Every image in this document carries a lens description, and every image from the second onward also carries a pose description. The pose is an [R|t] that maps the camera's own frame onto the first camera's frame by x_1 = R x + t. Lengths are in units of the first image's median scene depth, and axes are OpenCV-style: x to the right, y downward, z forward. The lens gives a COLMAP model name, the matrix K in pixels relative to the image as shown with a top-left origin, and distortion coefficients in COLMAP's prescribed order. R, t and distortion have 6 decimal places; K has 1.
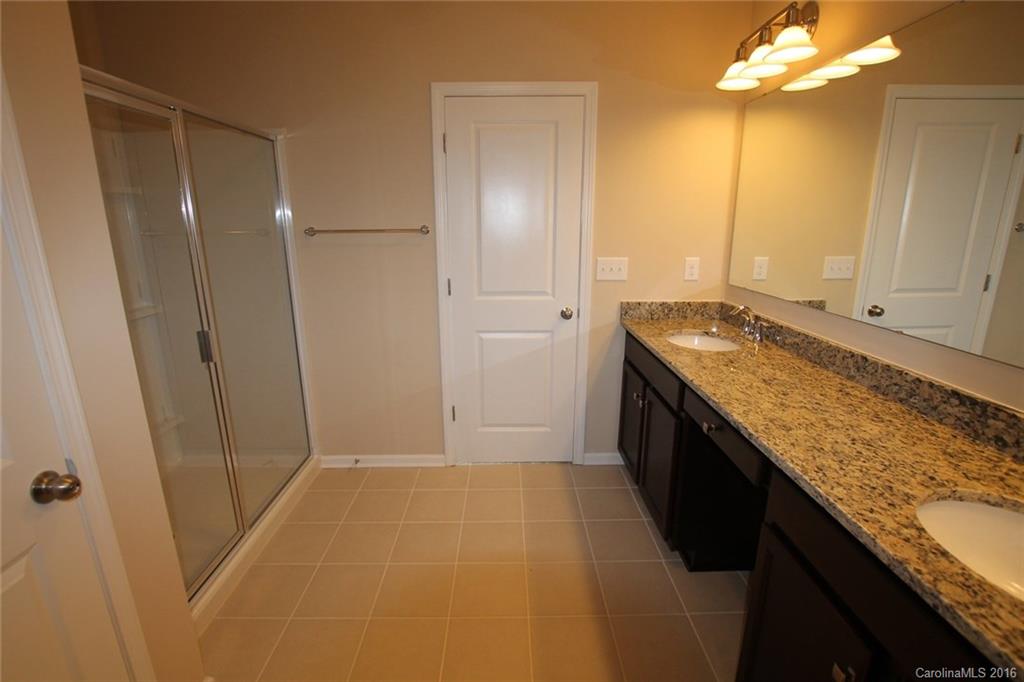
lens RADIAL K [[485.9, 0, 507.6], [0, 485.9, 346.9], [0, 0, 1]] dist [-0.025383, 0.001252]
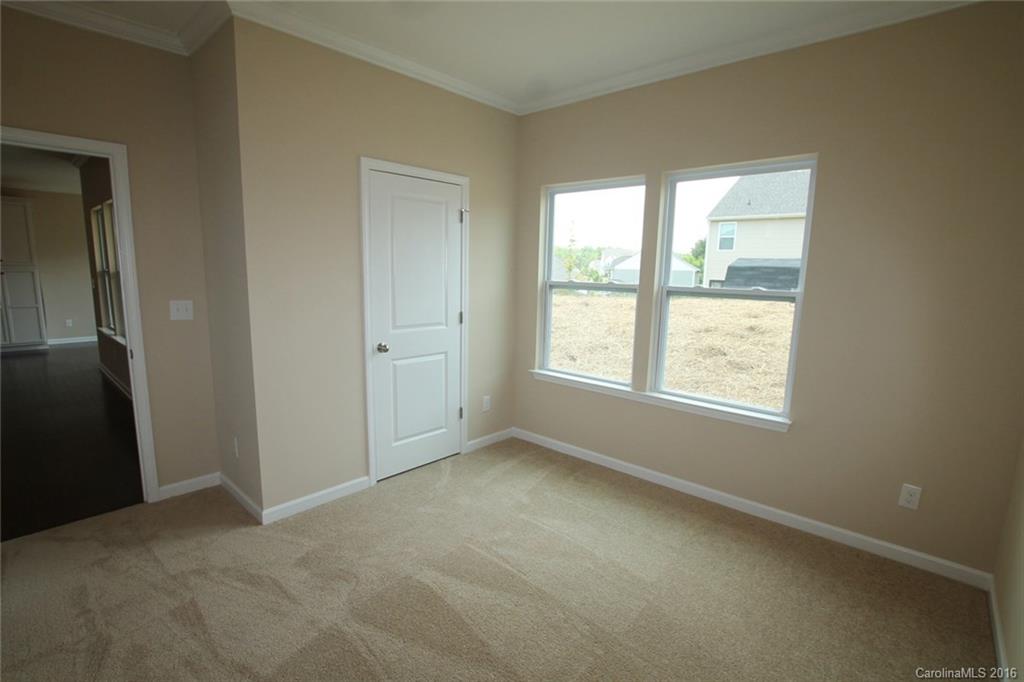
lens RADIAL K [[485.9, 0, 507.6], [0, 485.9, 346.9], [0, 0, 1]] dist [-0.025383, 0.001252]
pose [[0.684815, -0.098683, 0.722004, -0.740830], [0.166168, 0.985832, -0.022866, 0.011319], [-0.709518, 0.135633, 0.691511, -0.033348]]
